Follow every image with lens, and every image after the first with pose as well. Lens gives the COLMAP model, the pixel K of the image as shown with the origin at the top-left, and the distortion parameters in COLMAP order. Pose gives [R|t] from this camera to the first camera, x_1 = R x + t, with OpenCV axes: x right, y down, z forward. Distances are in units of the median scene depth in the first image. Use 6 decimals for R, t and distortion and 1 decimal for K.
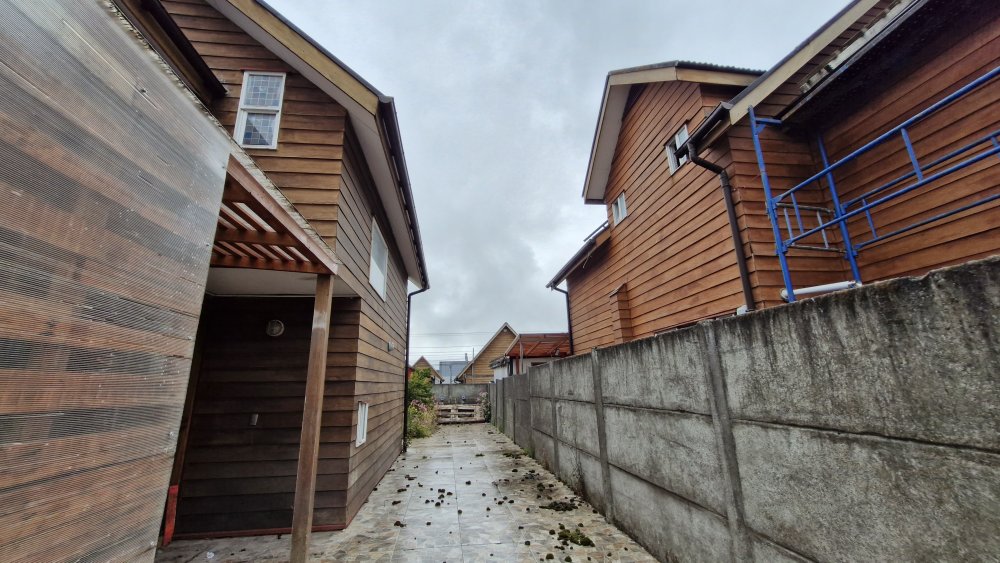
lens RADIAL K [[390.4, 0, 501.9], [0, 390.4, 275.2], [0, 0, 1]] dist [0.001351, -0.001363]
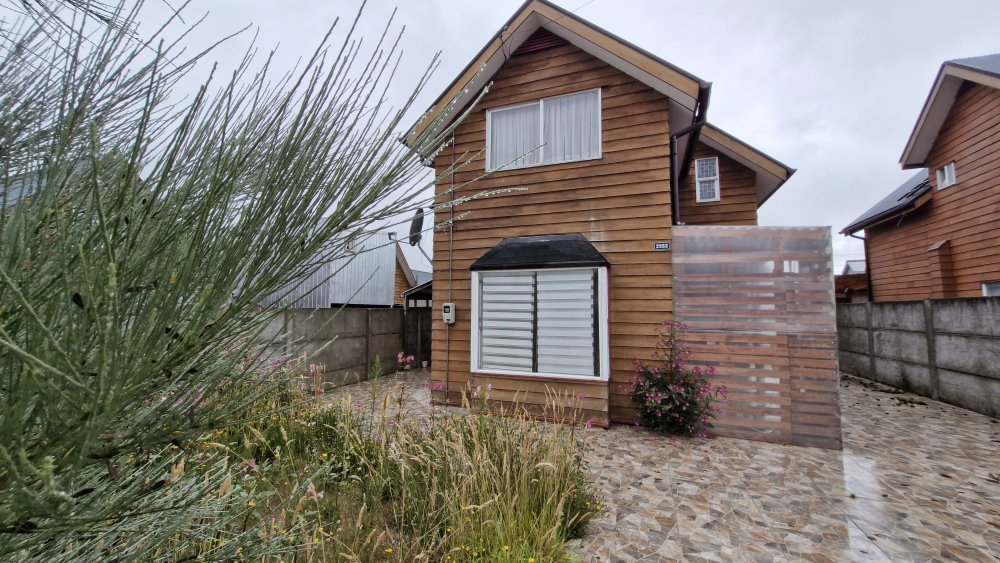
lens RADIAL K [[390.4, 0, 503.3], [0, 390.4, 275.5], [0, 0, 1]] dist [0.001351, -0.001363]
pose [[0.881605, -0.010812, -0.471864, -0.585015], [0.098666, 0.981872, 0.161843, -0.361133], [0.461560, -0.189239, 0.866690, -1.251191]]
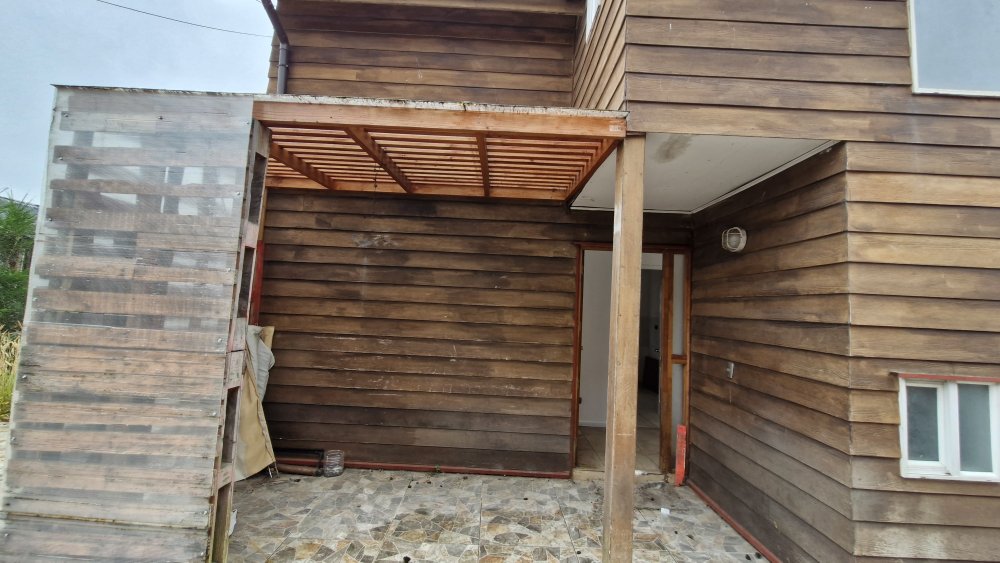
lens RADIAL K [[390.4, 0, 496.3], [0, 390.4, 280.9], [0, 0, 1]] dist [0.001351, -0.001363]
pose [[-0.125995, -0.053662, -0.990578, 0.136217], [0.223534, 0.971320, -0.081050, 0.190892], [0.966518, -0.231640, -0.110386, 0.762963]]
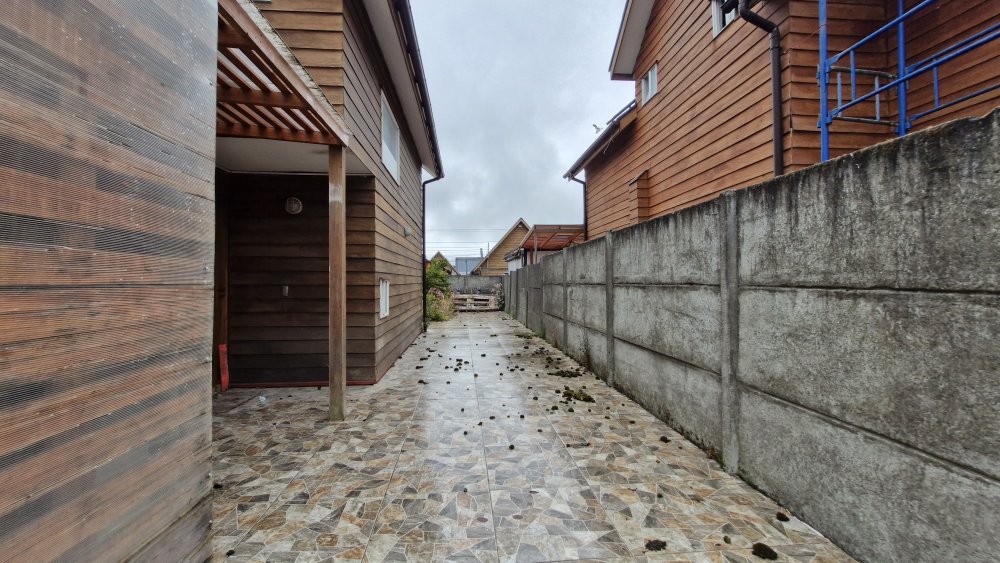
lens RADIAL K [[390.4, 0, 500.7], [0, 390.4, 274.3], [0, 0, 1]] dist [0.001351, -0.001363]
pose [[0.999030, 0.021483, -0.038438, 0.000777], [-0.011048, 0.967279, 0.253476, 0.050312], [0.042626, -0.252805, 0.966578, -0.003875]]
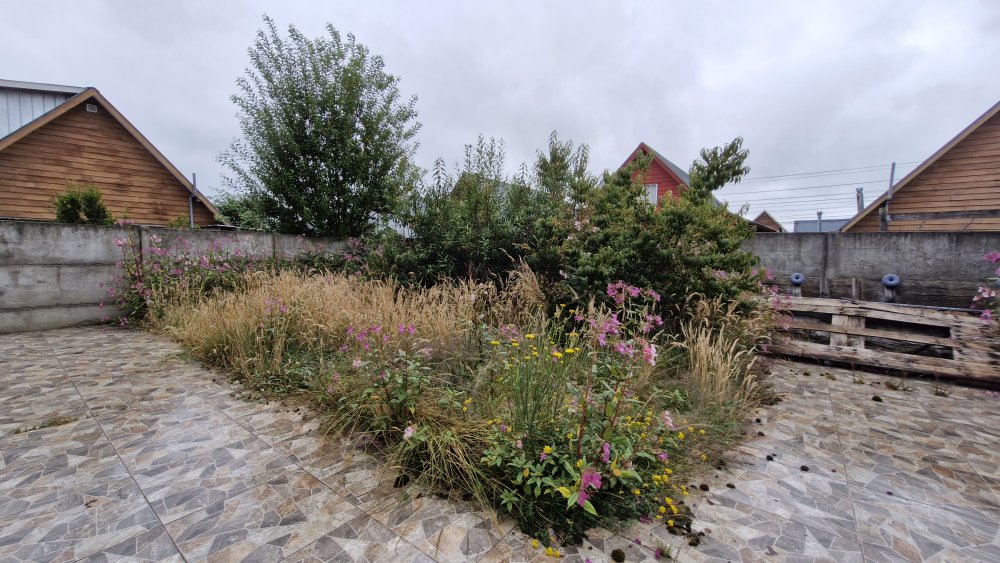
lens RADIAL K [[390.4, 0, 502.8], [0, 390.4, 280.3], [0, 0, 1]] dist [0.001351, -0.001363]
pose [[0.702525, 0.090236, -0.705915, -0.450404], [0.159850, 0.946574, 0.280082, 0.891077], [0.693474, -0.309606, 0.650568, 2.913912]]
